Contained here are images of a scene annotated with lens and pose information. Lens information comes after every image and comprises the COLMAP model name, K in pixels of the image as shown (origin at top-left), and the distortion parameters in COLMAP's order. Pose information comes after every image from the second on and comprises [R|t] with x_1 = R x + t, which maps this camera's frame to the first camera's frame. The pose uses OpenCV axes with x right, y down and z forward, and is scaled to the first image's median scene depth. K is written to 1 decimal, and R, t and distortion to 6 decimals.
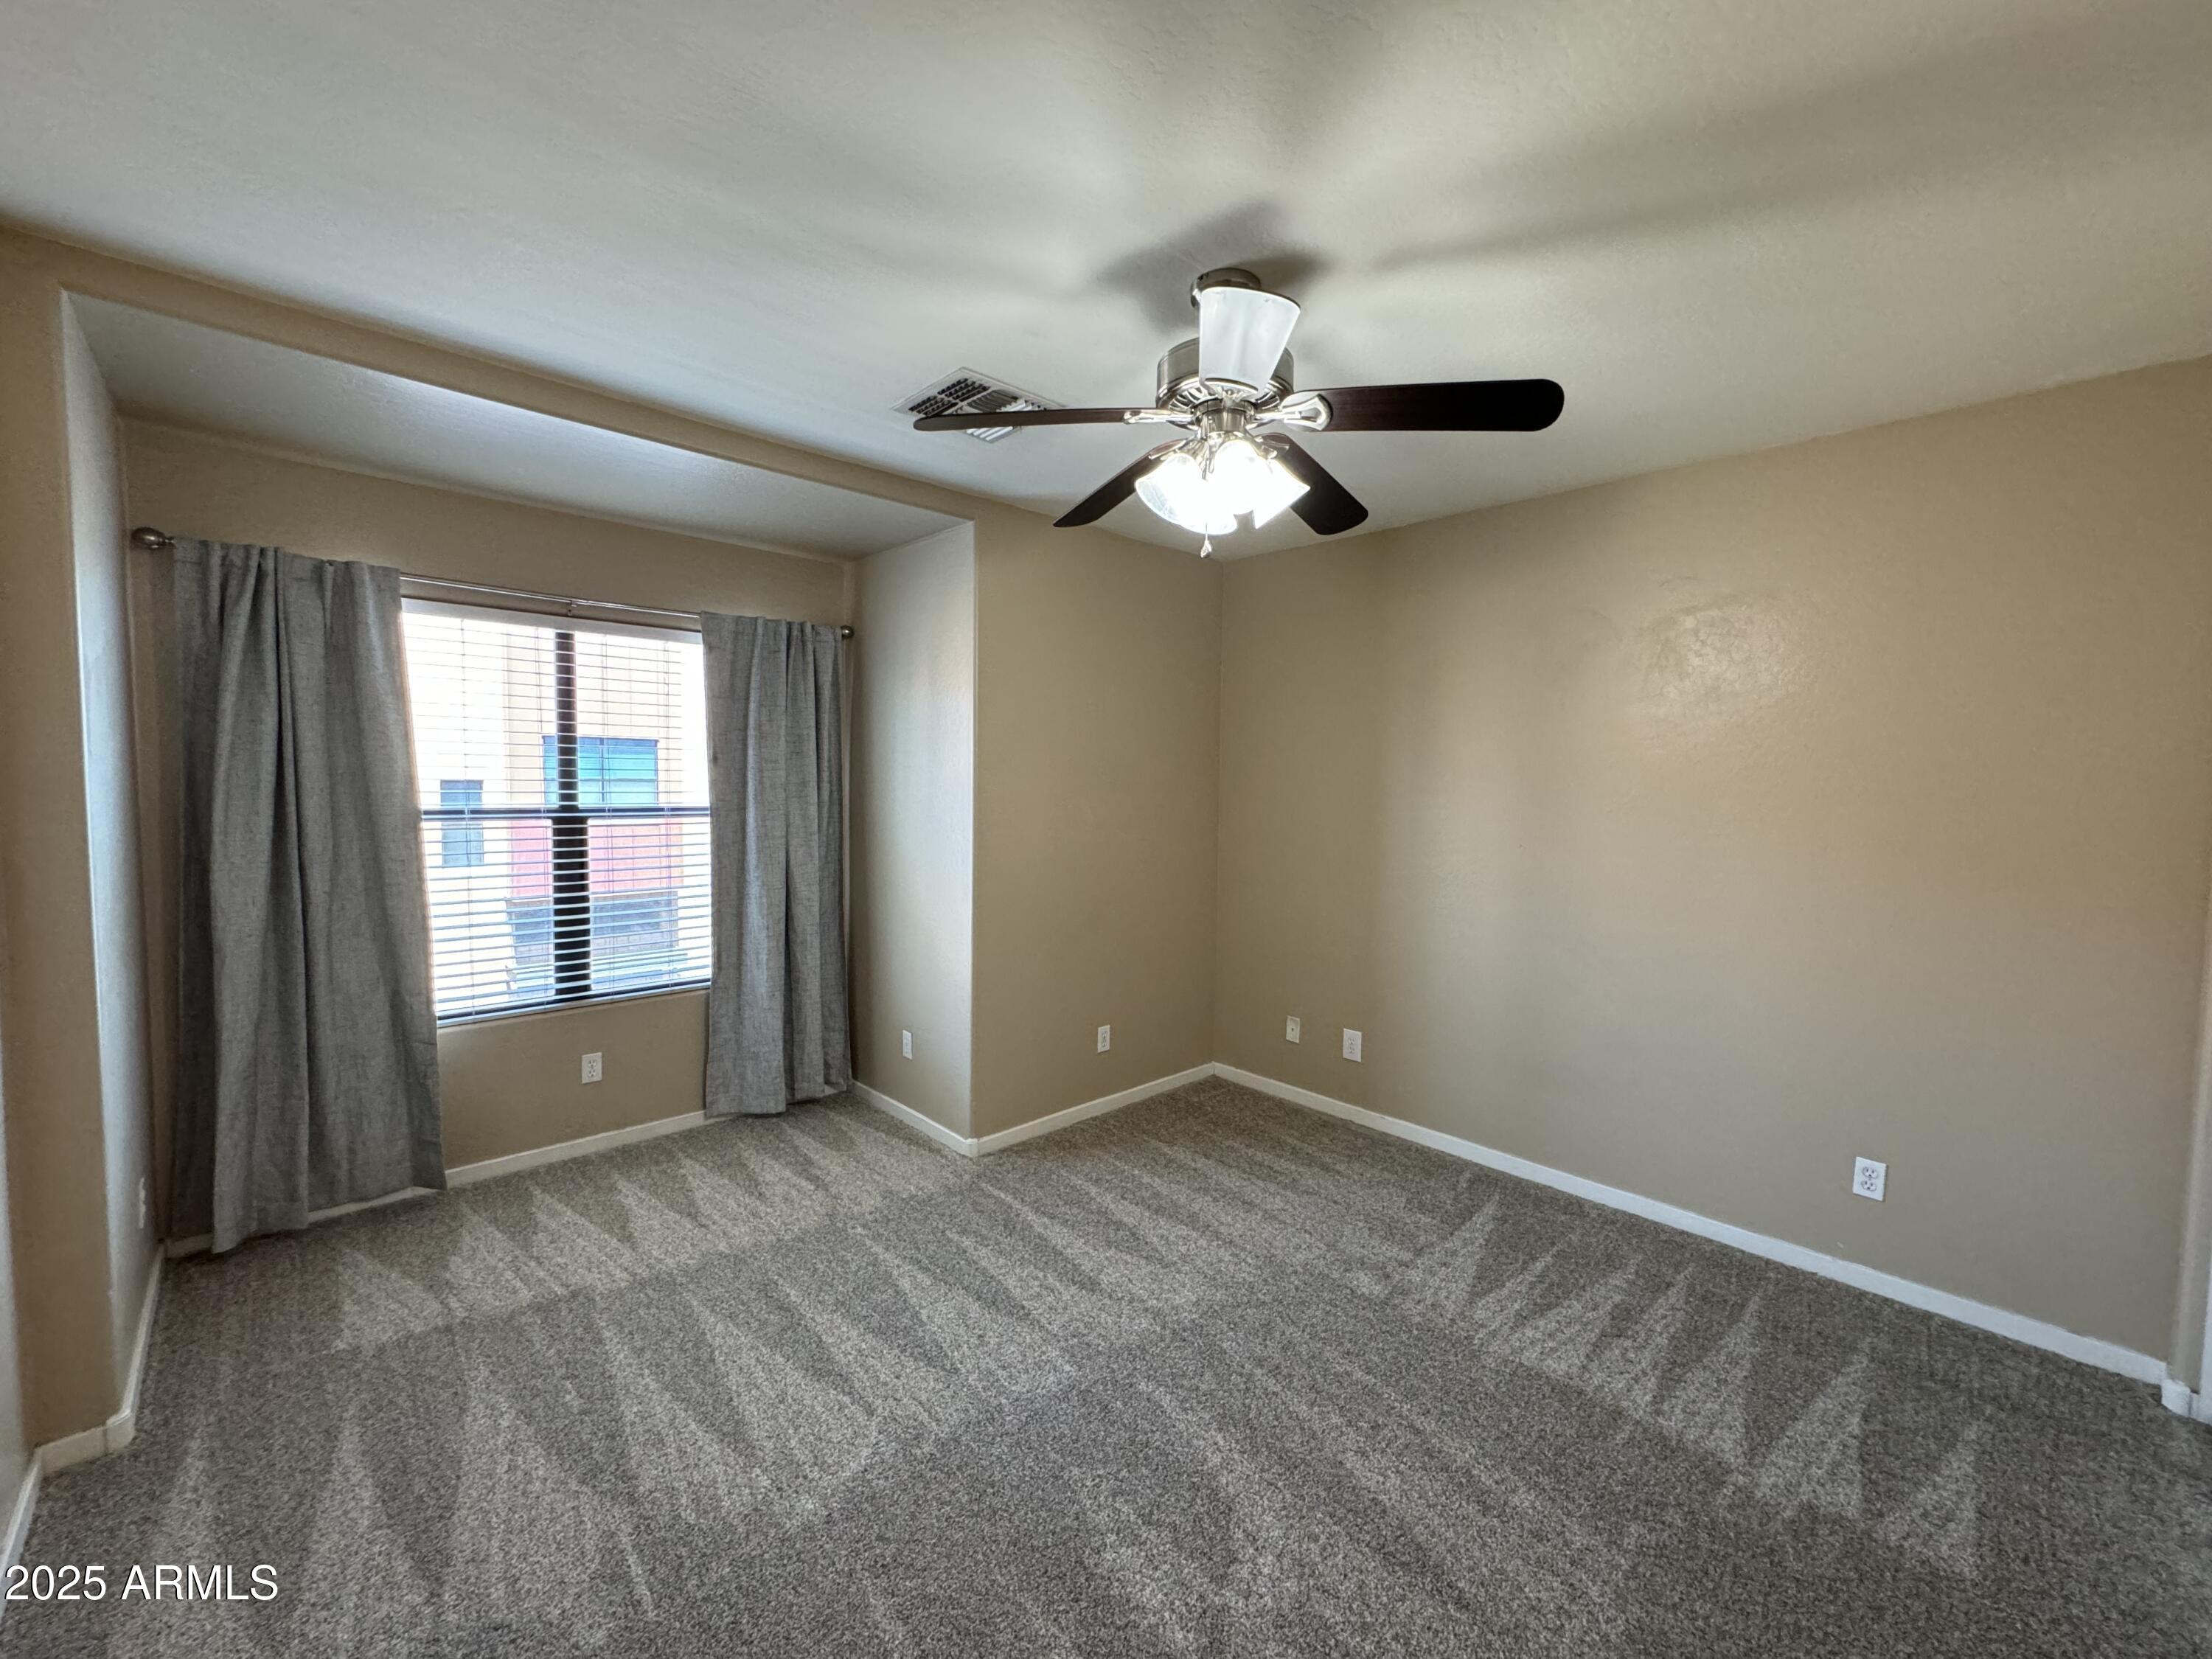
lens RADIAL K [[882.6, 0, 1107.9], [0, 882.6, 826.2], [0, 0, 1]] dist [-0.002384, 0.000773]
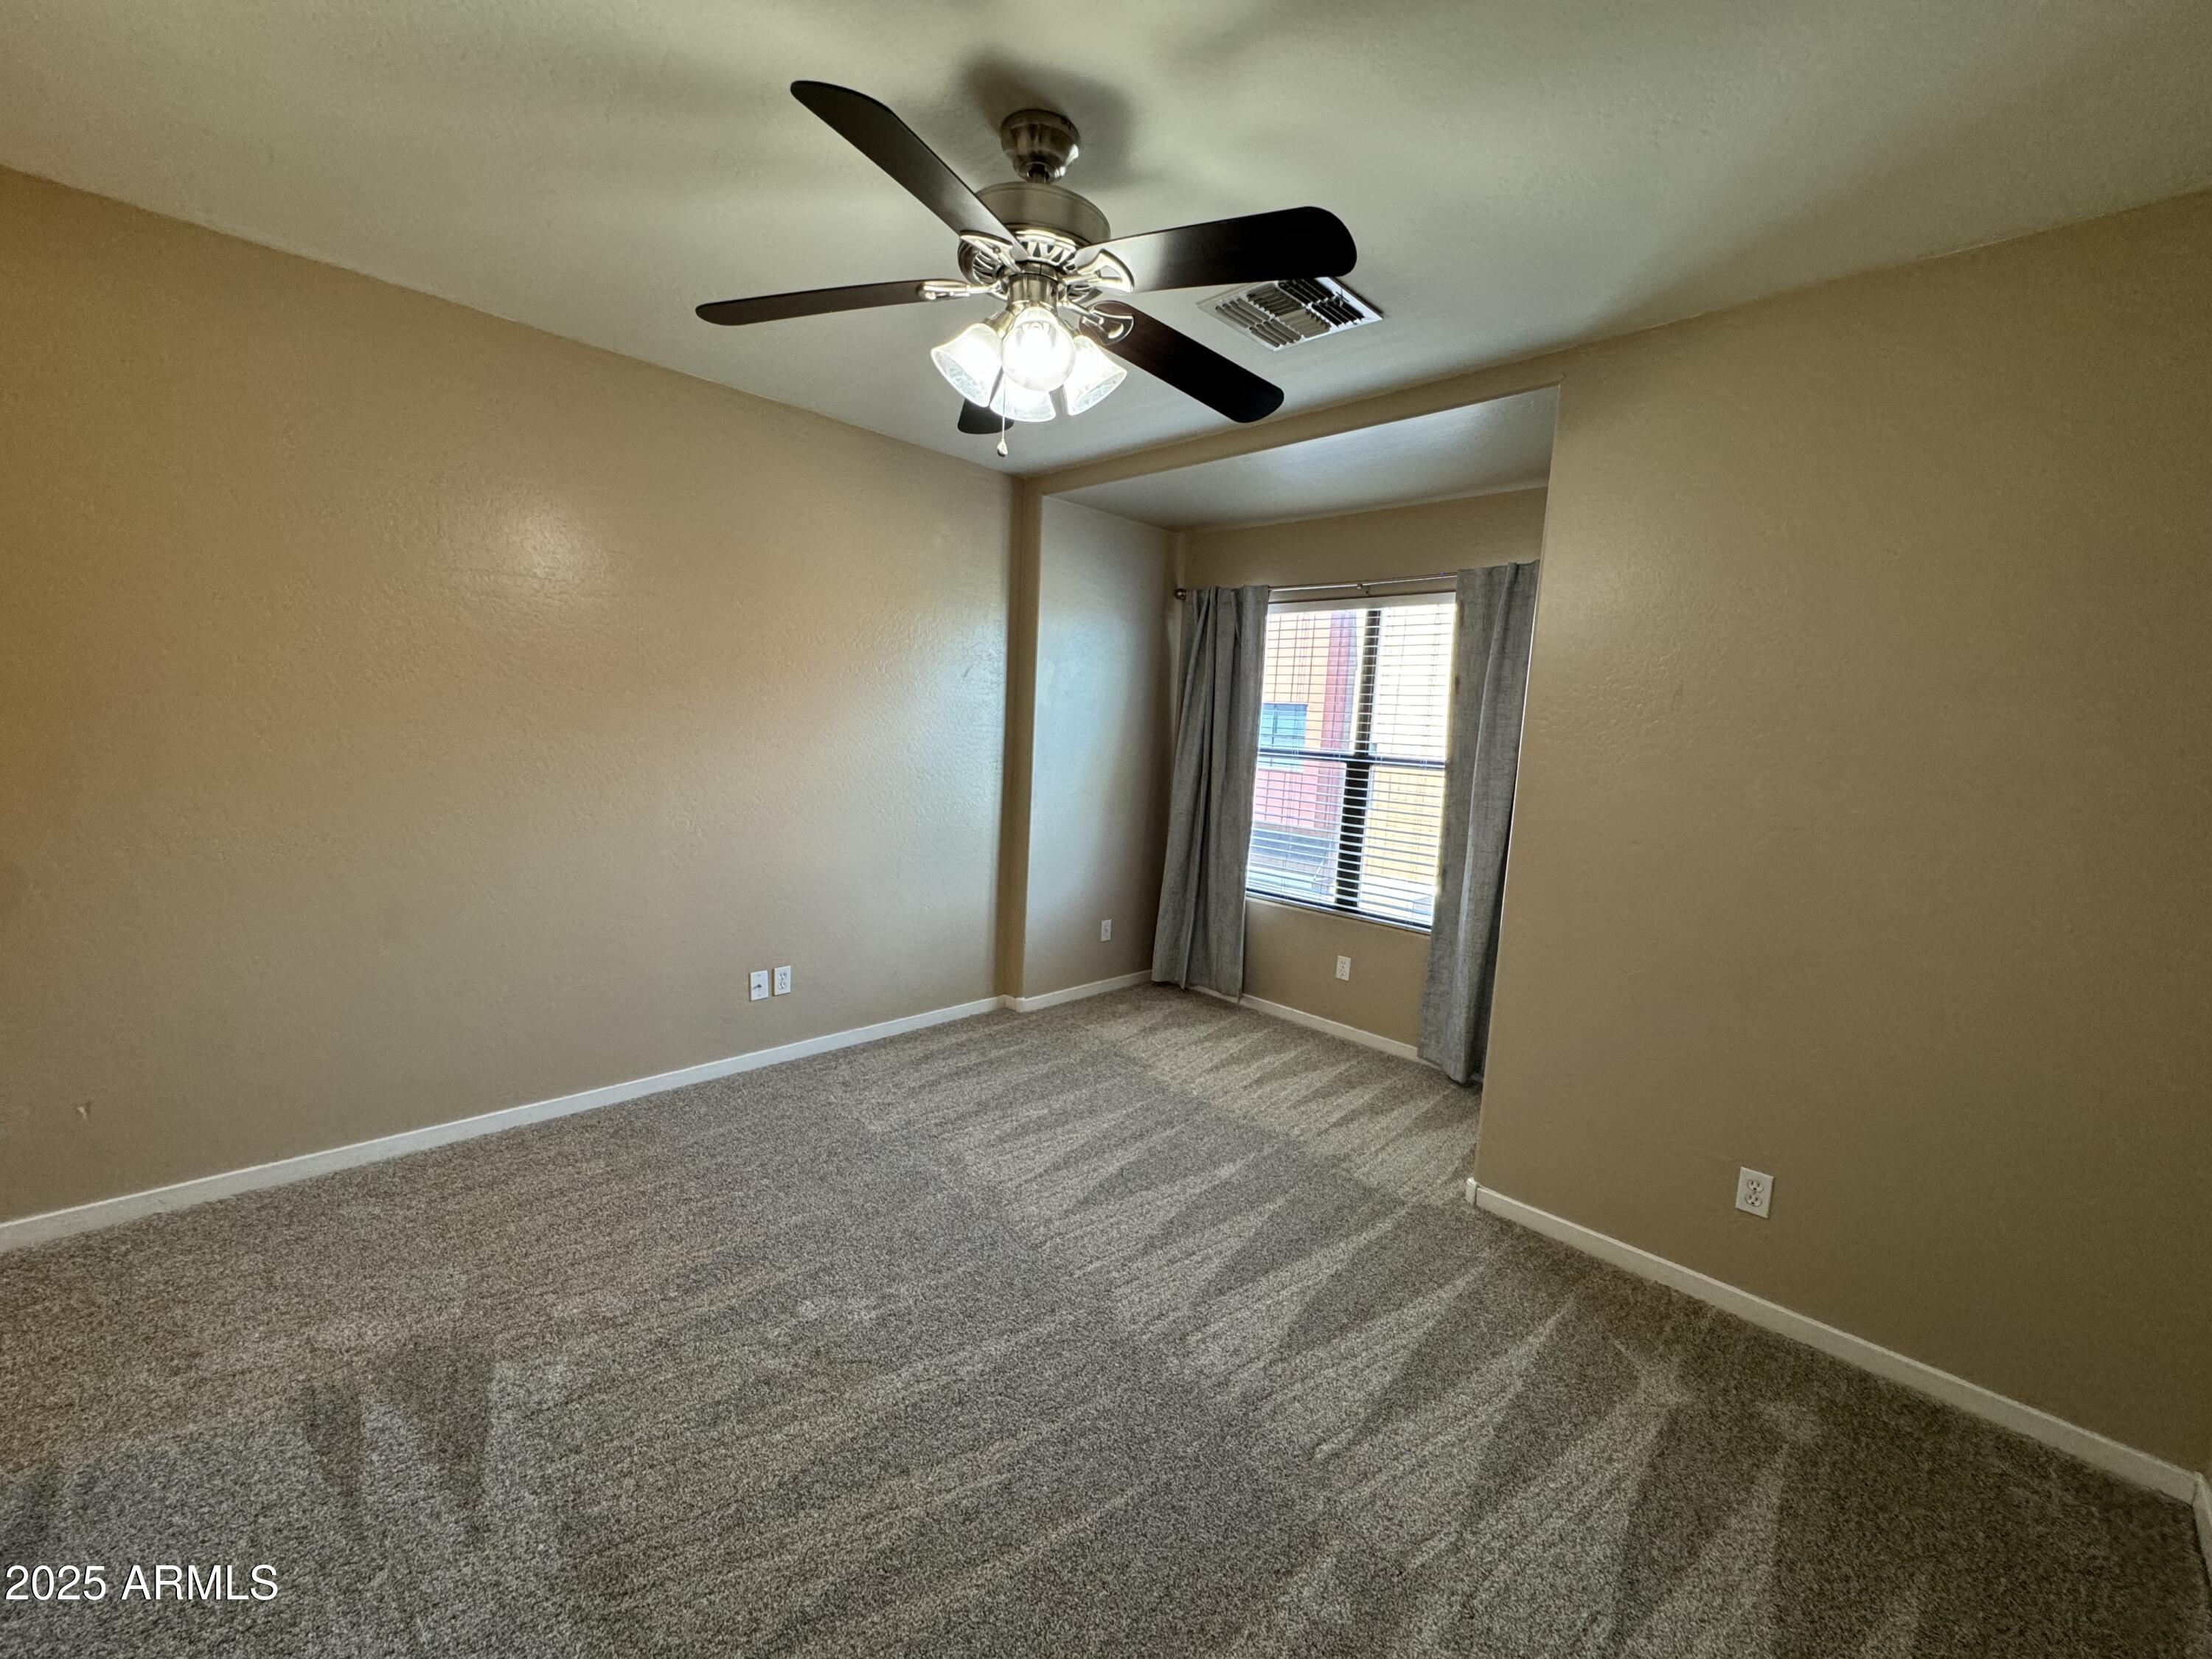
lens RADIAL K [[882.6, 0, 1107.9], [0, 882.6, 826.2], [0, 0, 1]] dist [-0.002384, 0.000773]
pose [[0.027946, 0.105202, -0.994058, 0.665128], [-0.106232, 0.989127, 0.101693, -0.011329], [0.993949, 0.102759, 0.038818, 0.671612]]
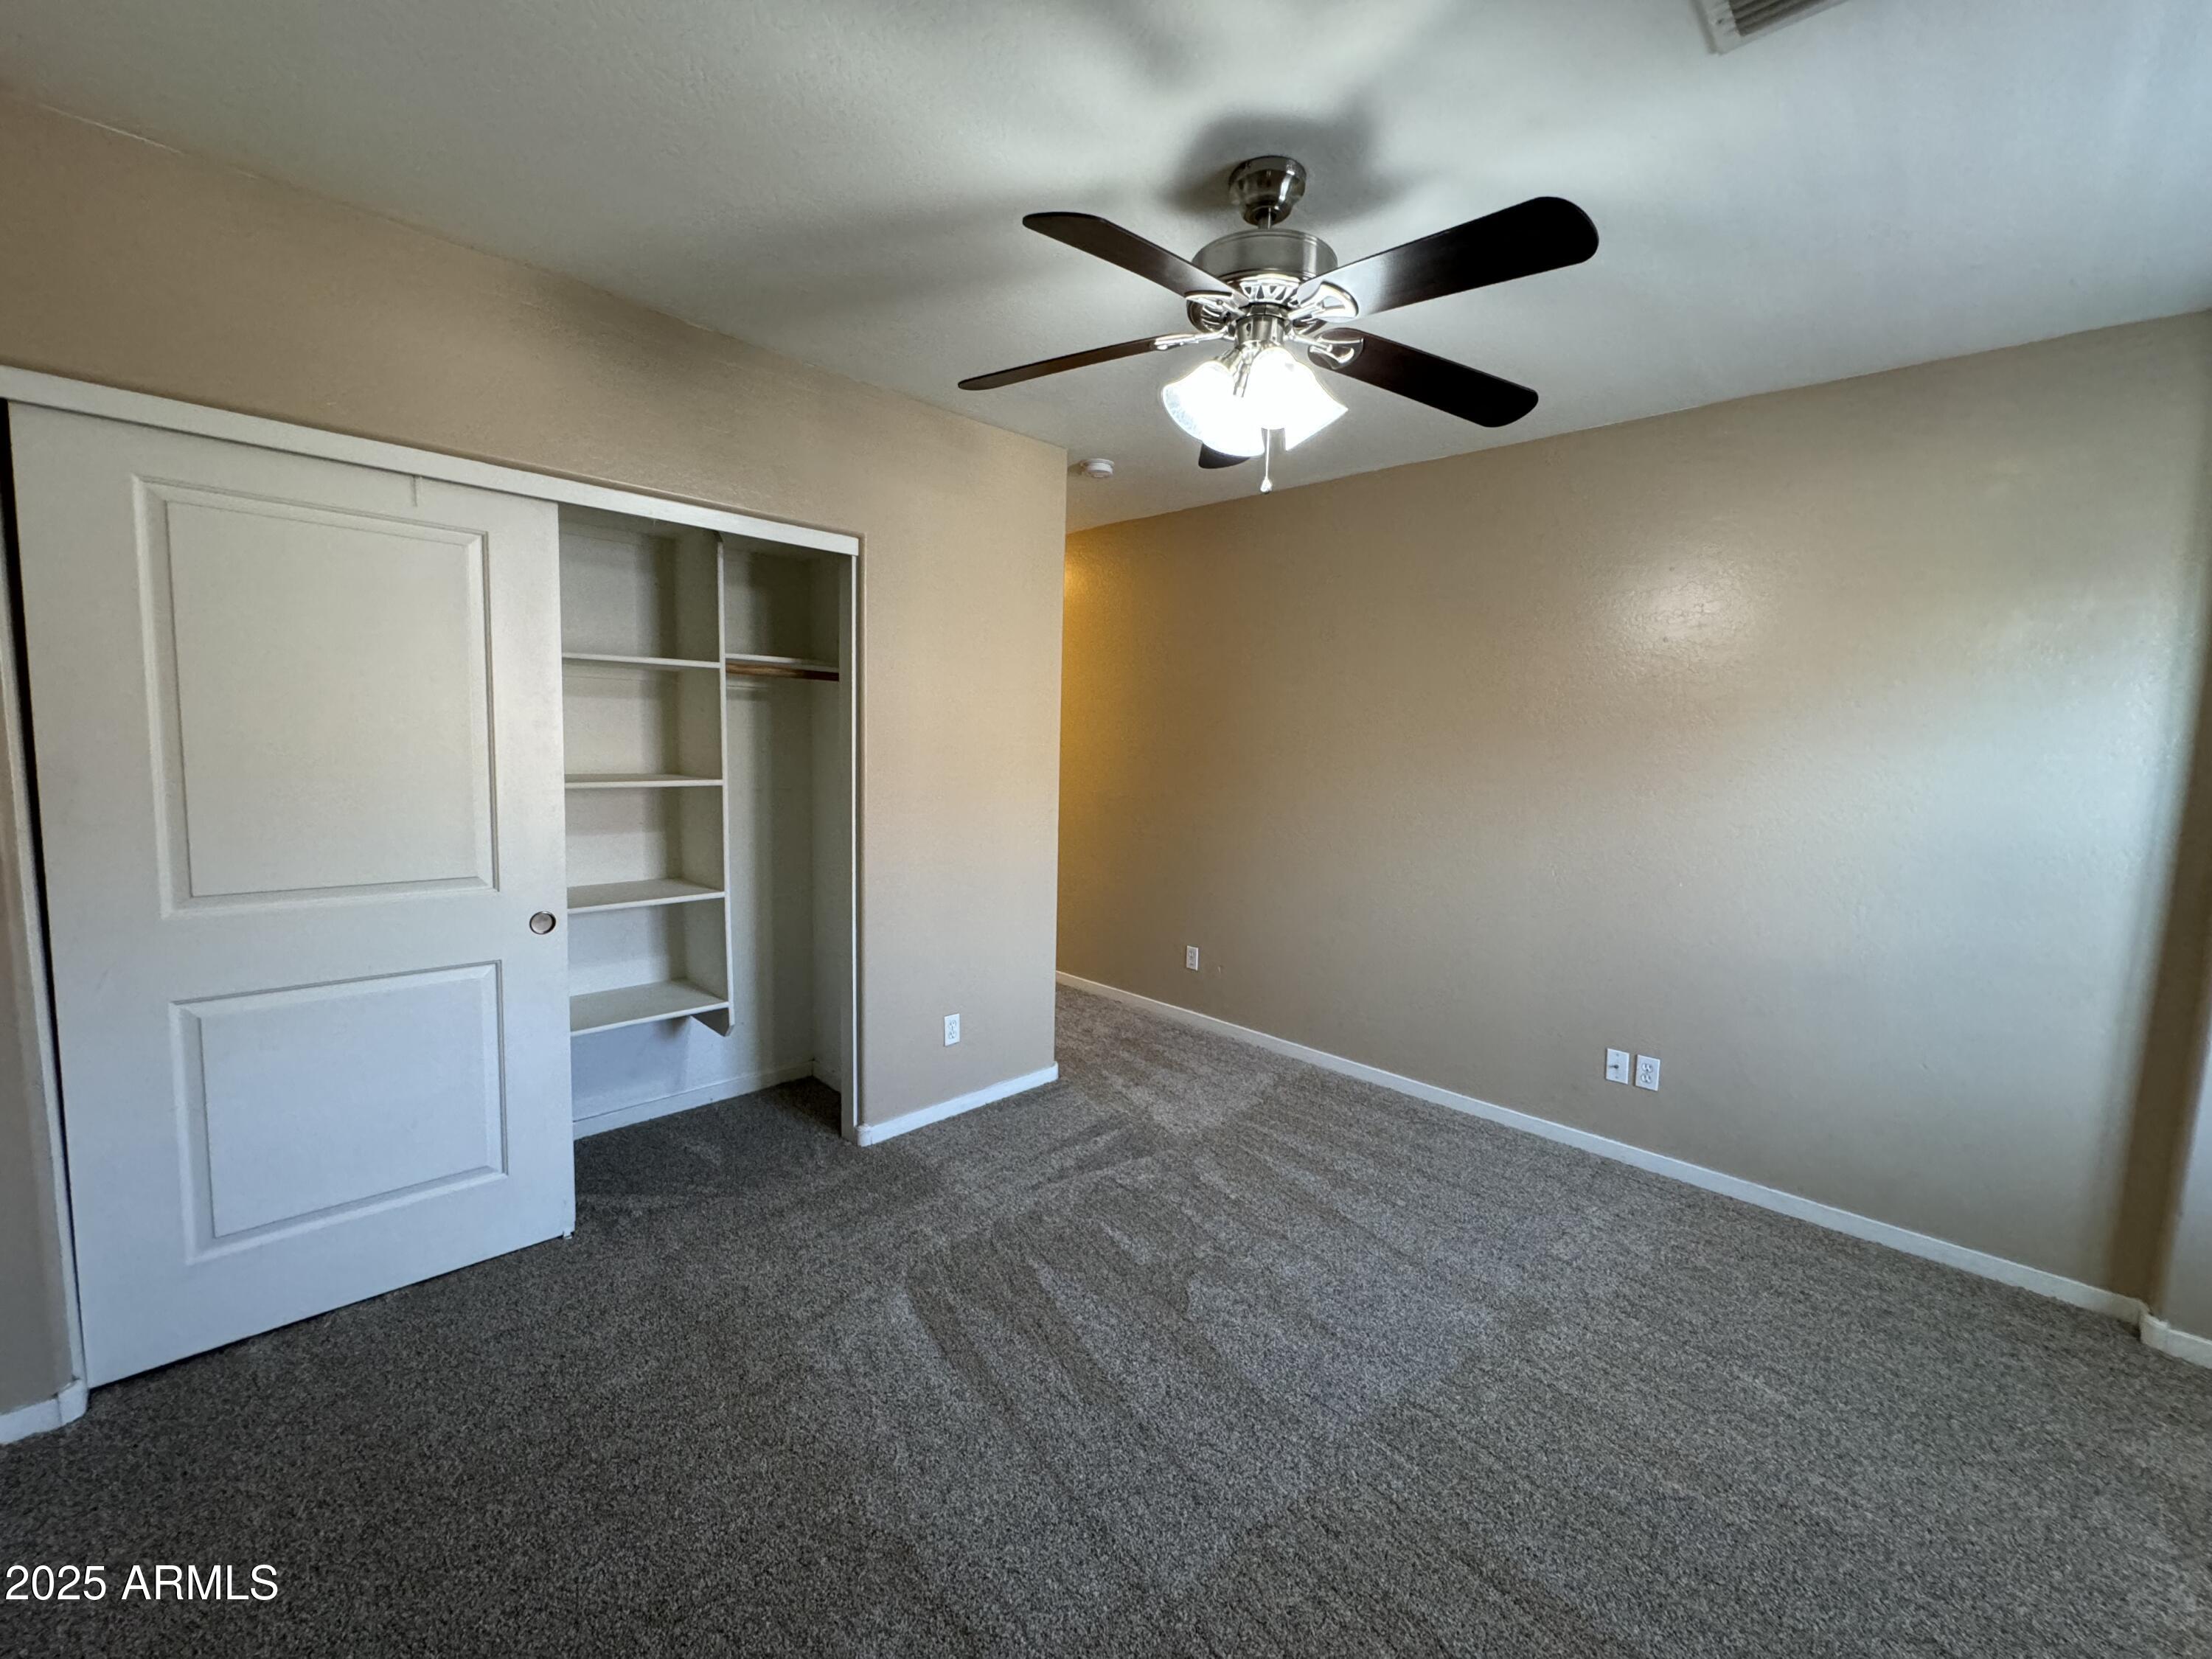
lens RADIAL K [[882.6, 0, 1107.9], [0, 882.6, 826.2], [0, 0, 1]] dist [-0.002384, 0.000773]
pose [[-0.998336, -0.037632, -0.043692, 0.191043], [-0.044093, 0.986481, 0.157834, -0.051805], [0.037161, 0.159498, -0.986499, 1.219327]]
